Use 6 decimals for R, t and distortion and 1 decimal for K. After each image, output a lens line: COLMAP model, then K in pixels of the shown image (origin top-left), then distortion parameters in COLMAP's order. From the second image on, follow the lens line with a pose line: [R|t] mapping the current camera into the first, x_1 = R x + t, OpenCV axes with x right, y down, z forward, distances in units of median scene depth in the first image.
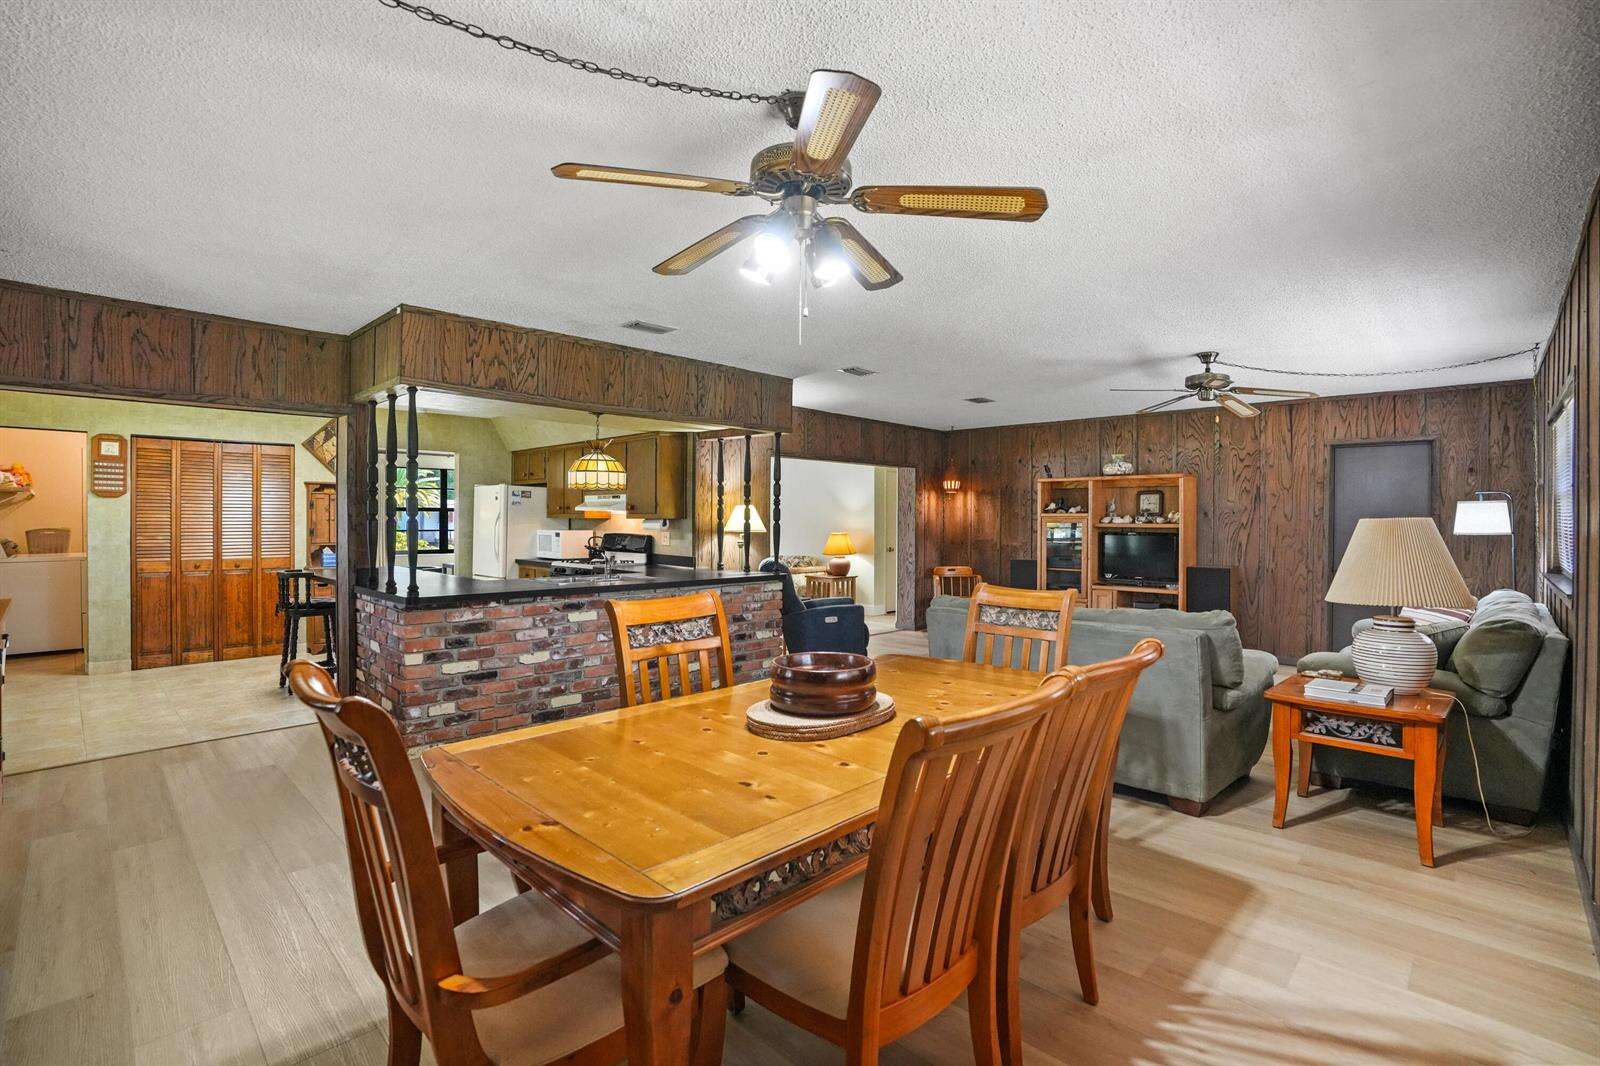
lens RADIAL K [[748.3, 0, 819.3], [0, 748.3, 529.8], [0, 0, 1]] dist [-0.066952, 0.023218]
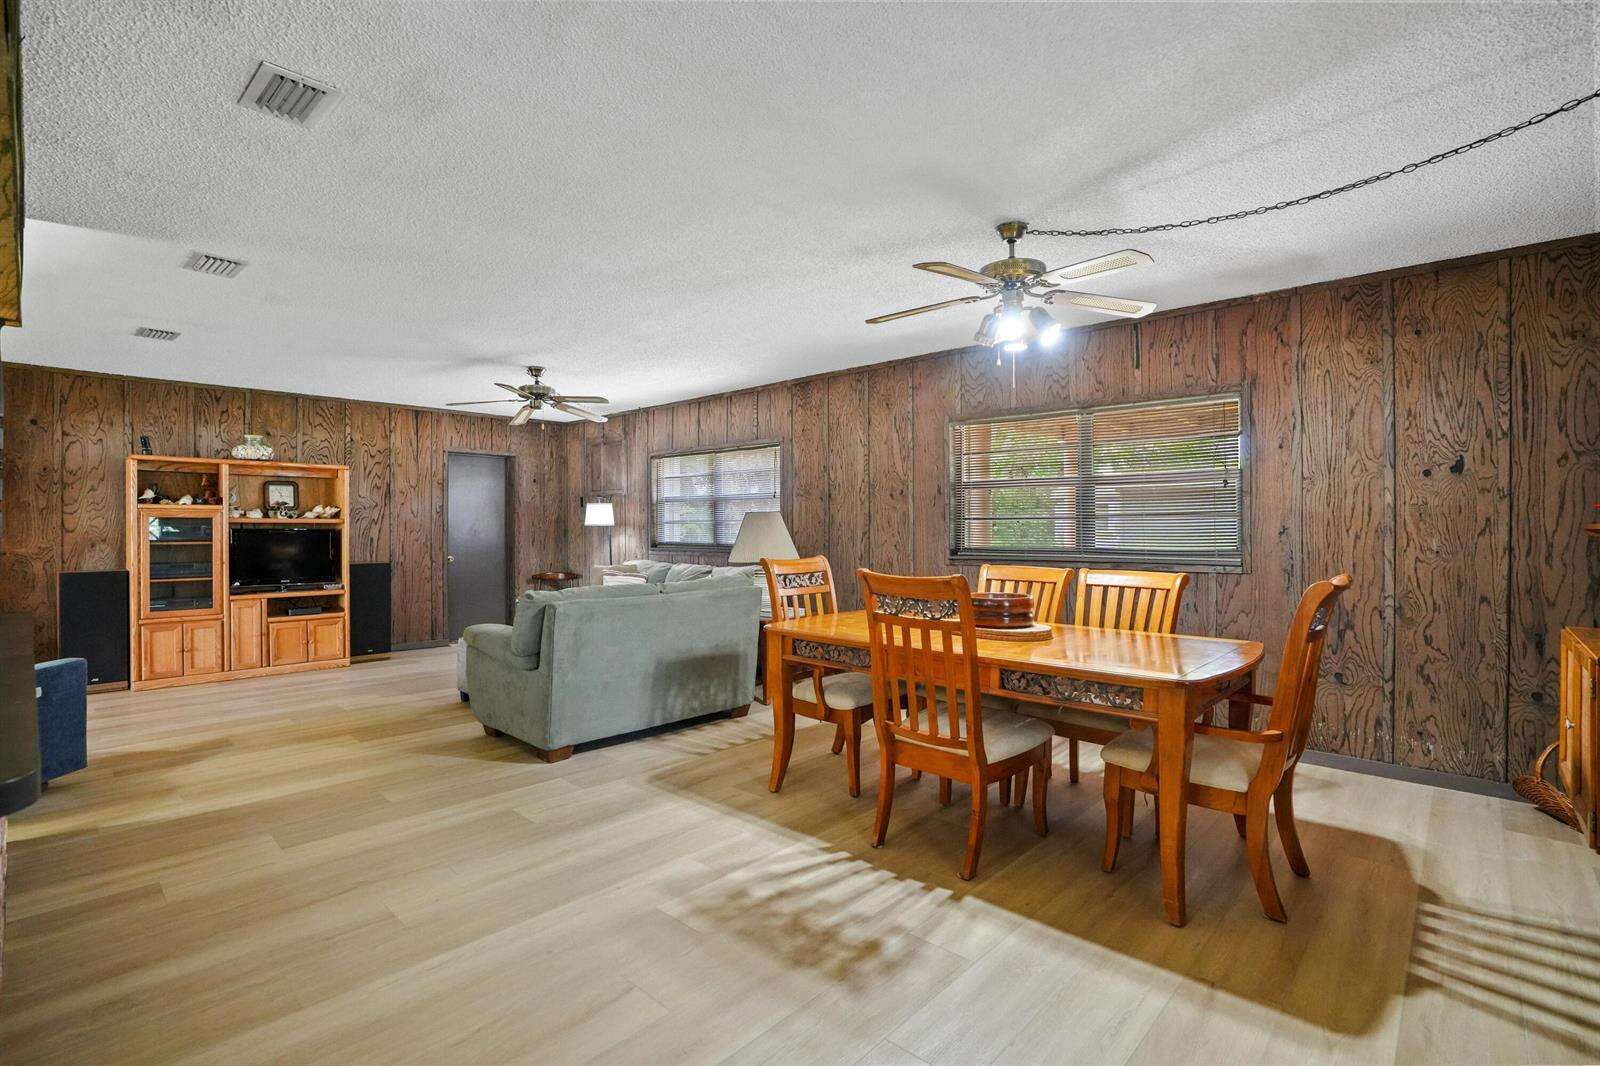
lens RADIAL K [[748.3, 0, 802.4], [0, 748.3, 536.1], [0, 0, 1]] dist [-0.066952, 0.023218]
pose [[-0.008096, -0.014909, 0.999856, -0.465066], [0.014208, 0.999786, 0.015023, 0.008500], [-0.999866, 0.014328, -0.007882, 0.435797]]
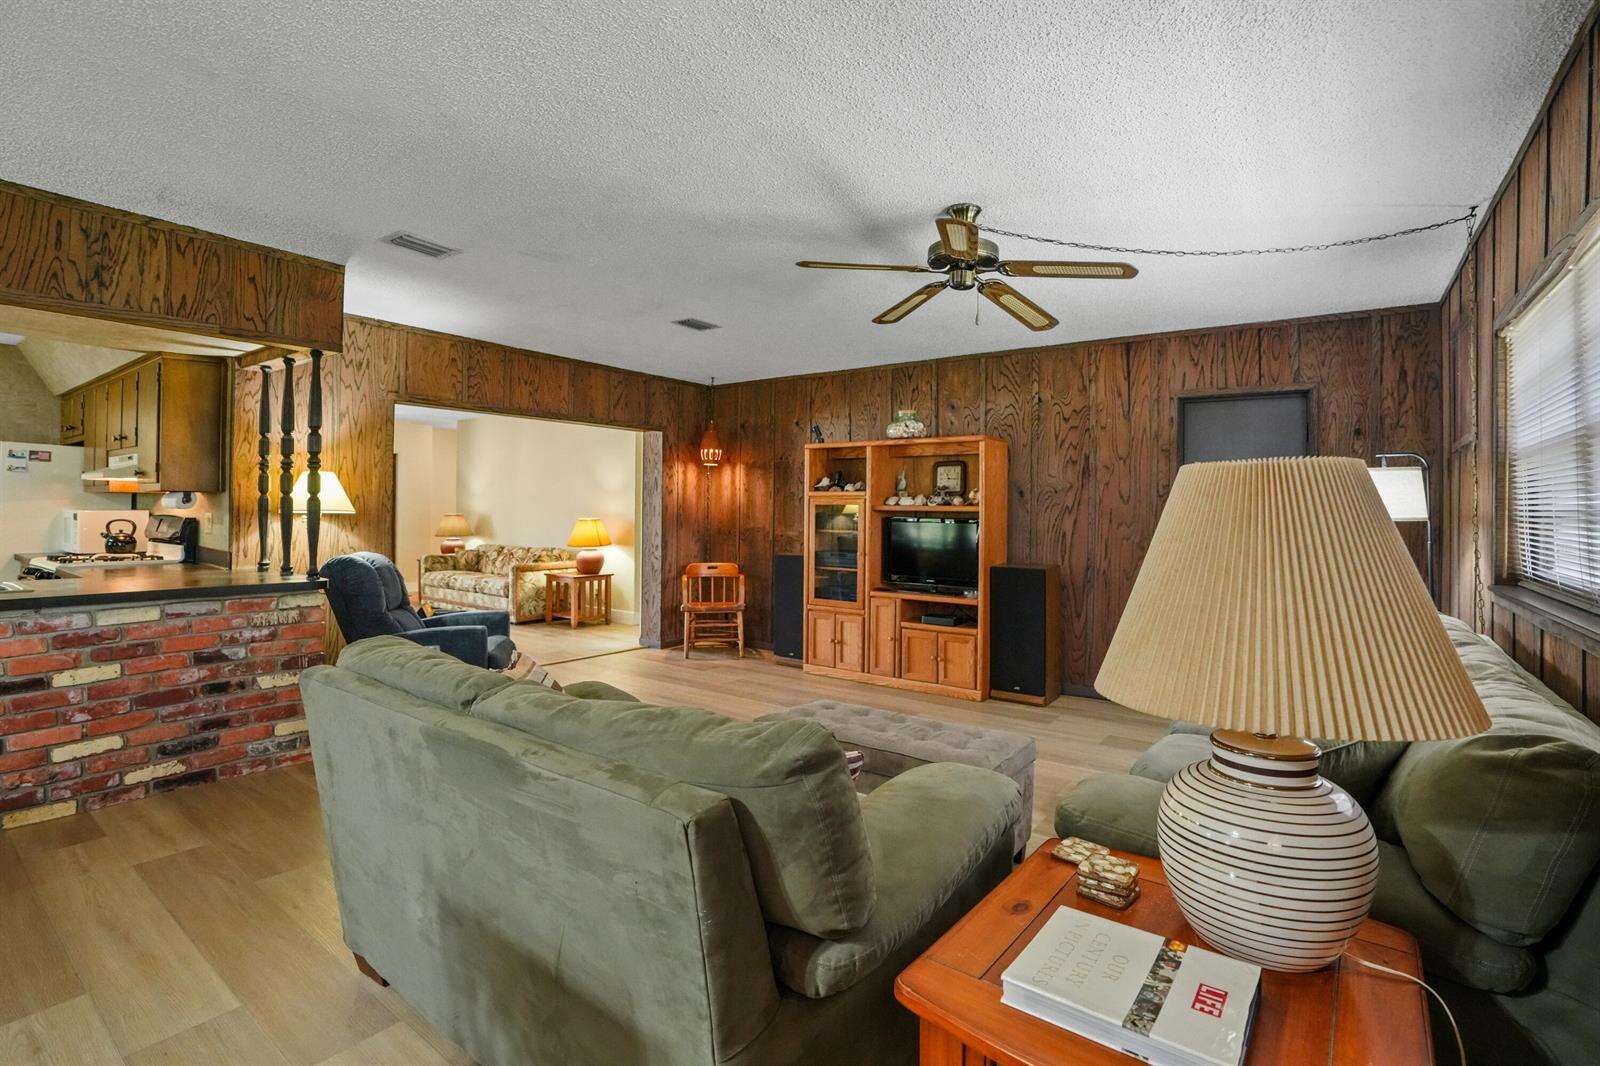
lens RADIAL K [[748.3, 0, 820.4], [0, 748.3, 511.6], [0, 0, 1]] dist [-0.066952, 0.023218]
pose [[0.991302, 0.006727, 0.131433, 0.248289], [-0.005414, 0.999932, -0.010340, 0.005905], [-0.131493, 0.009539, 0.991271, 0.313653]]
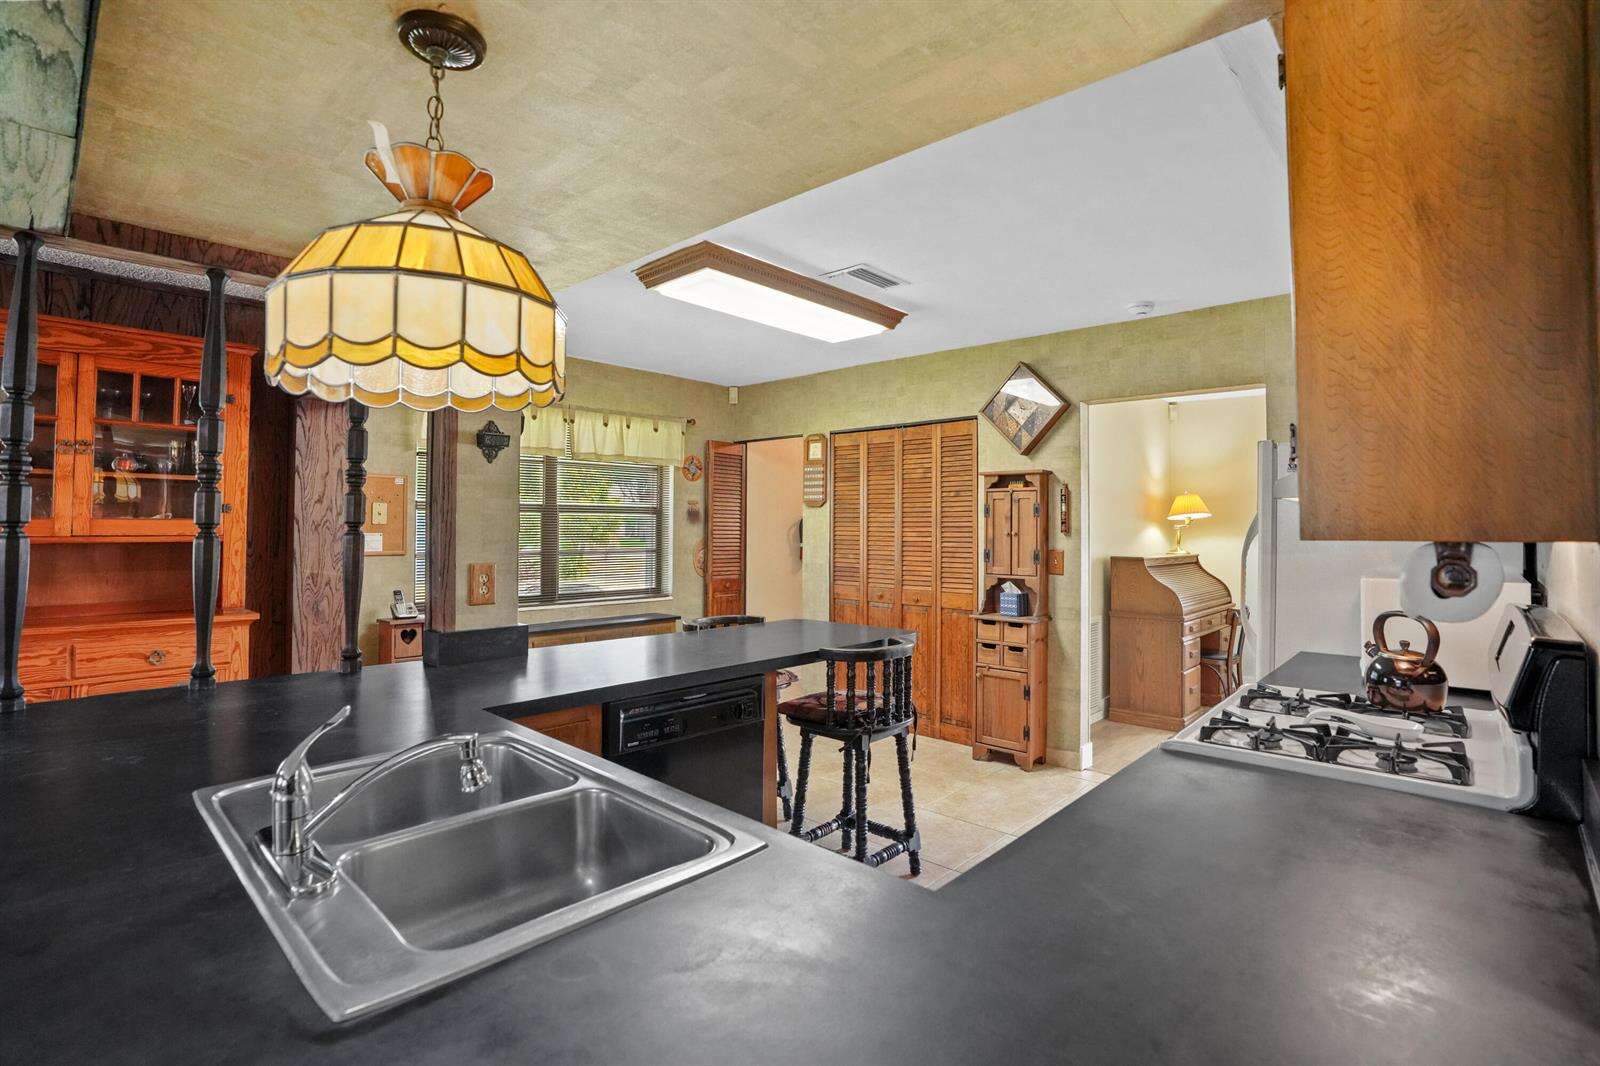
lens RADIAL K [[748.3, 0, 800.8], [0, 748.3, 521.6], [0, 0, 1]] dist [-0.066952, 0.023218]
pose [[-0.000793, -0.012028, -0.999927, -0.073358], [-0.018742, 0.999752, -0.012011, -0.014889], [0.999824, 0.018731, -0.001018, 0.868953]]
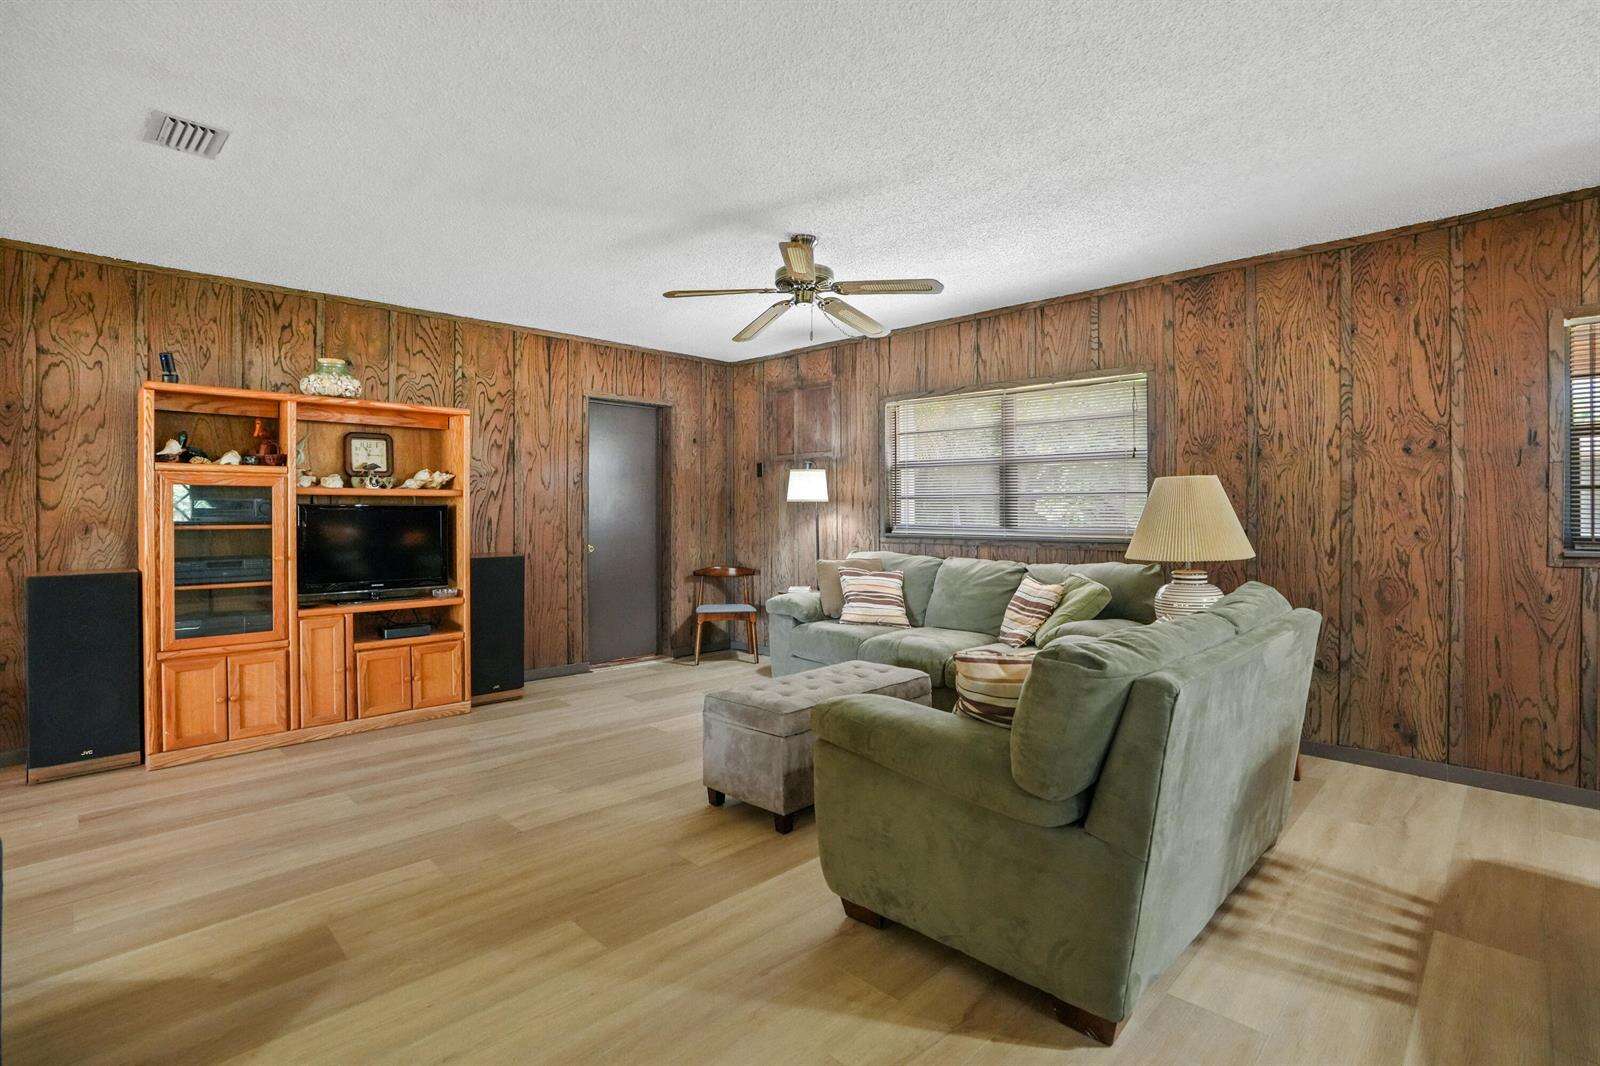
lens RADIAL K [[748.3, 0, 794.6], [0, 748.3, 519.7], [0, 0, 1]] dist [-0.066952, 0.023218]
pose [[0.026789, -0.018673, 0.999467, -0.131519], [0.013260, 0.999744, 0.018323, 0.009600], [-0.999553, 0.012762, 0.027029, 0.726294]]
